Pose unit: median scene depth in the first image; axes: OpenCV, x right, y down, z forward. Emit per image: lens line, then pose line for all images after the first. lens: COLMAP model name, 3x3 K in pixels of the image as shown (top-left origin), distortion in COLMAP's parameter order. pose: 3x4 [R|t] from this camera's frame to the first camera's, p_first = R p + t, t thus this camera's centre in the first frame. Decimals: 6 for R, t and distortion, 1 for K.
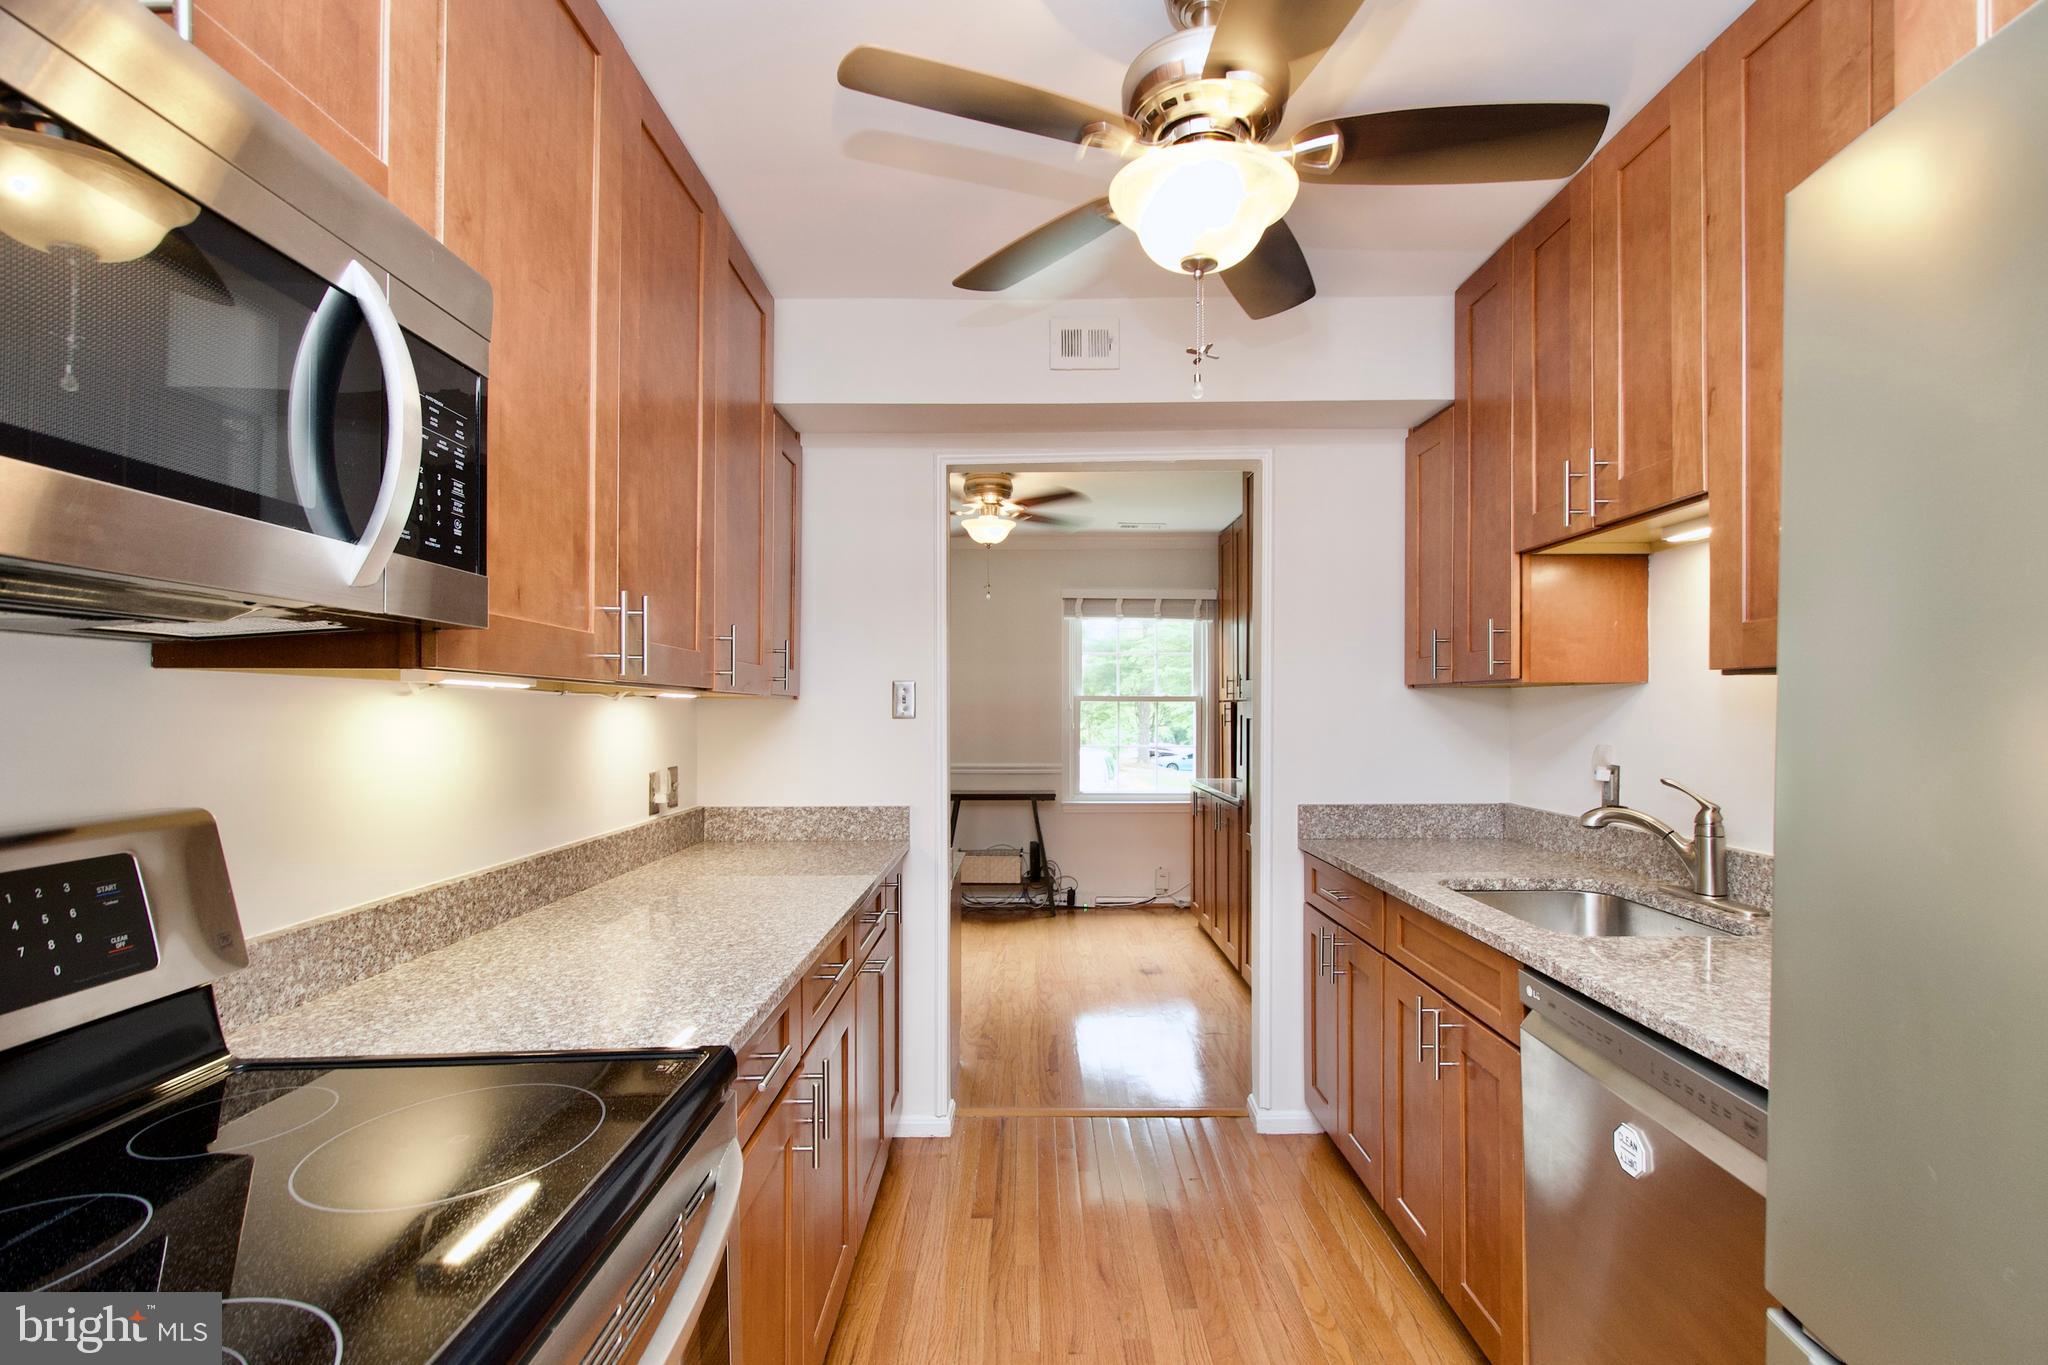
lens RADIAL K [[902.0, 0, 1039.8], [0, 902.0, 710.3], [0, 0, 1]] dist [0.012458, -0.006898]
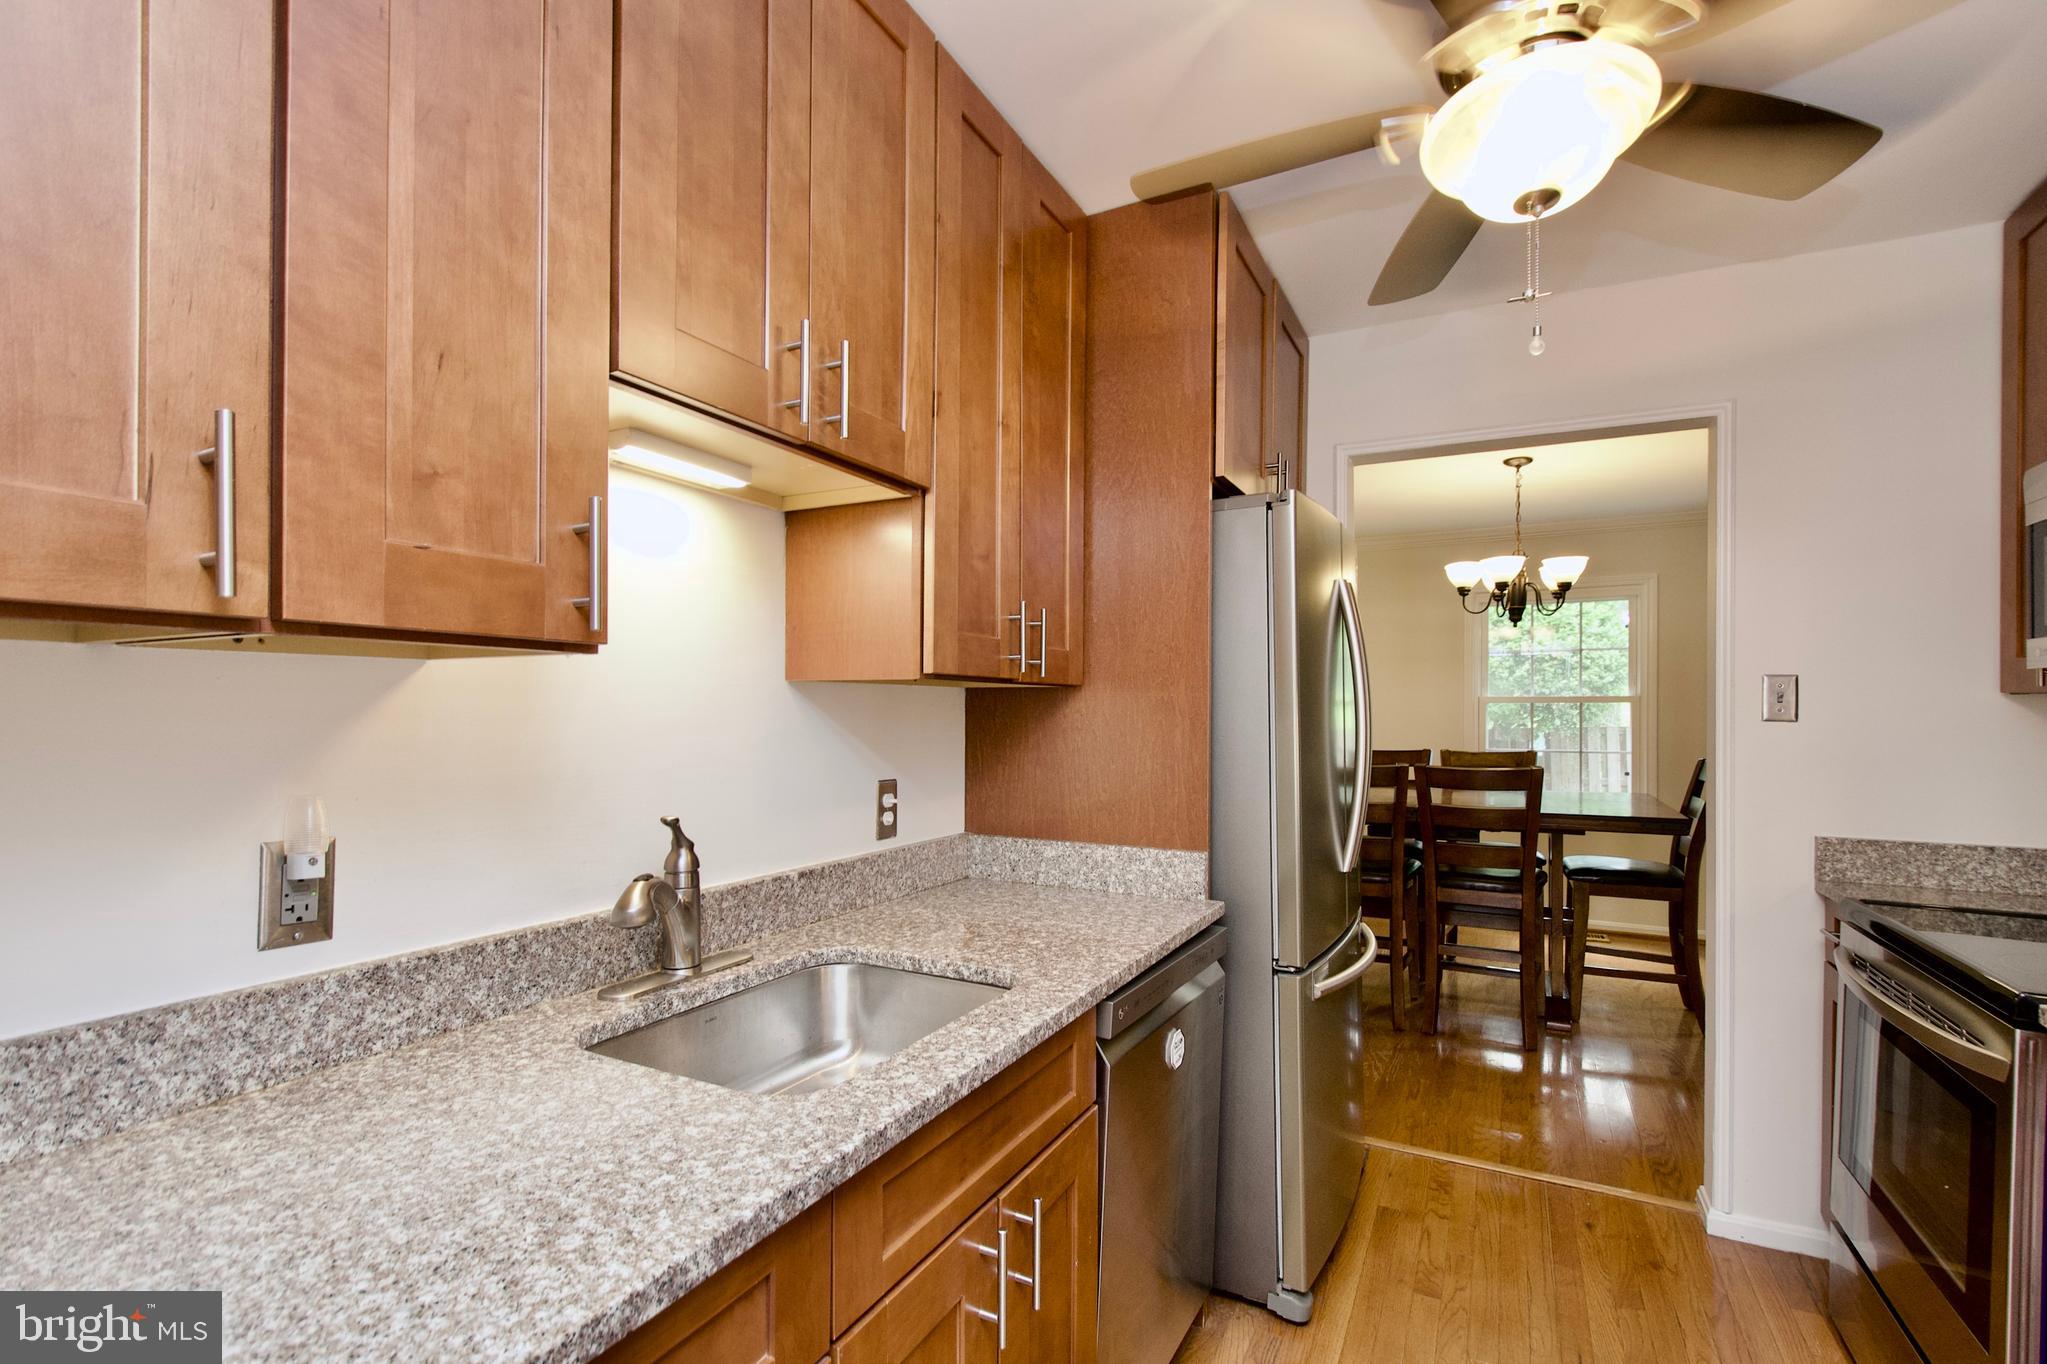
lens RADIAL K [[924.2, 0, 1043.2], [0, 924.2, 711.9], [0, 0, 1]] dist [0.014755, -0.006393]
pose [[-0.887397, -0.007079, 0.460952, 0.167546], [-0.005484, 0.999973, 0.004798, -0.004415], [-0.460974, 0.001730, -0.887412, 1.759758]]
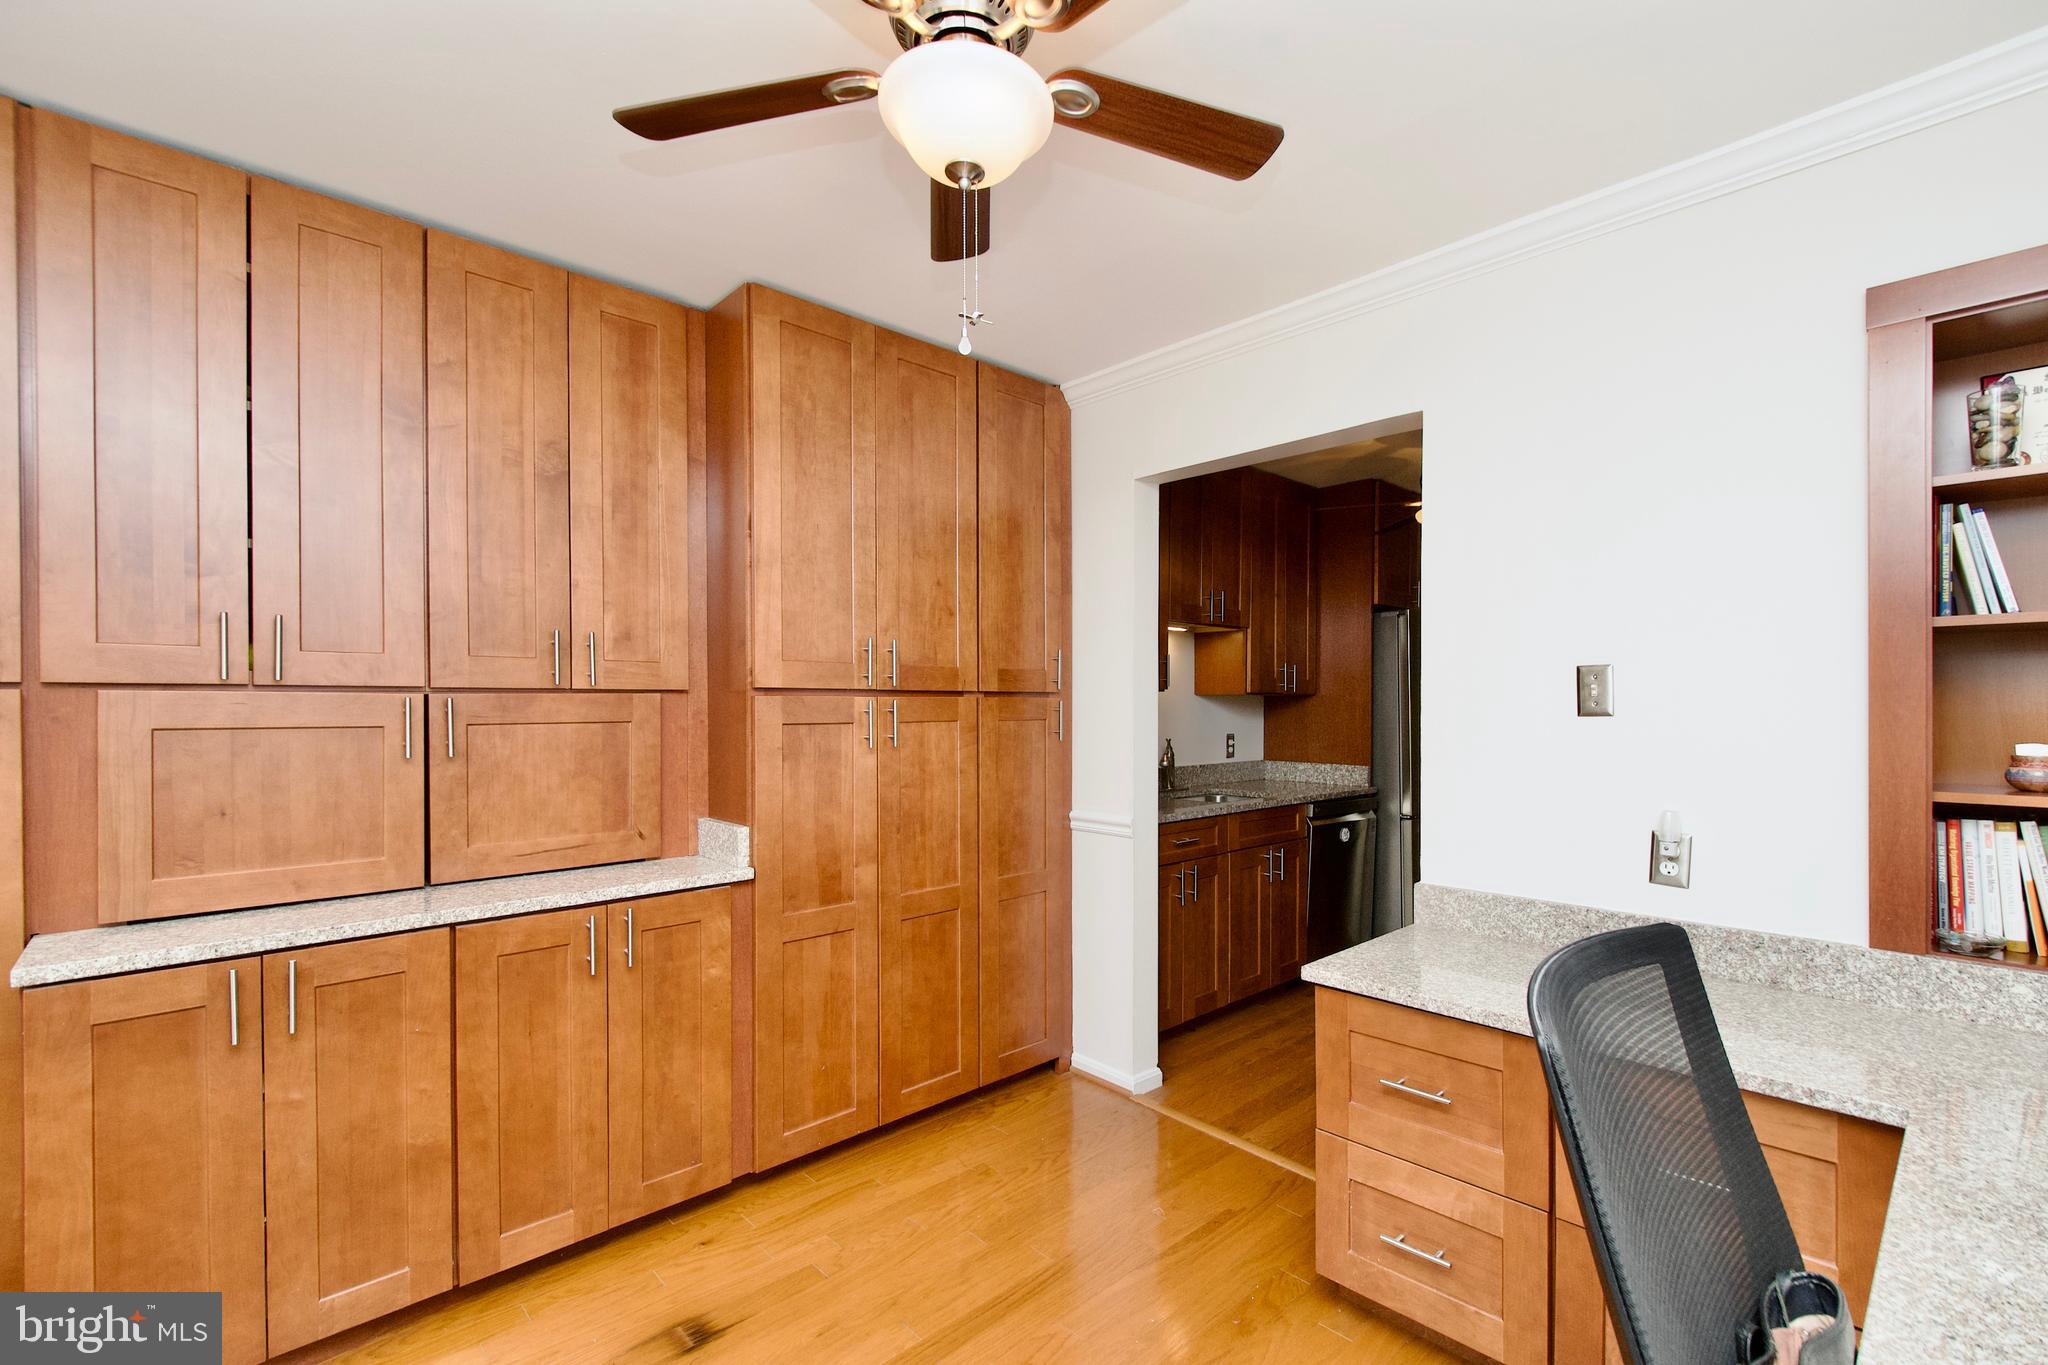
lens RADIAL K [[902.0, 0, 1039.8], [0, 902.0, 710.3], [0, 0, 1]] dist [0.012458, -0.006898]
pose [[-0.680200, -0.011228, 0.732940, -0.908105], [-0.002486, 0.999912, 0.013010, -0.022524], [-0.733022, 0.007027, -0.680169, 3.358514]]
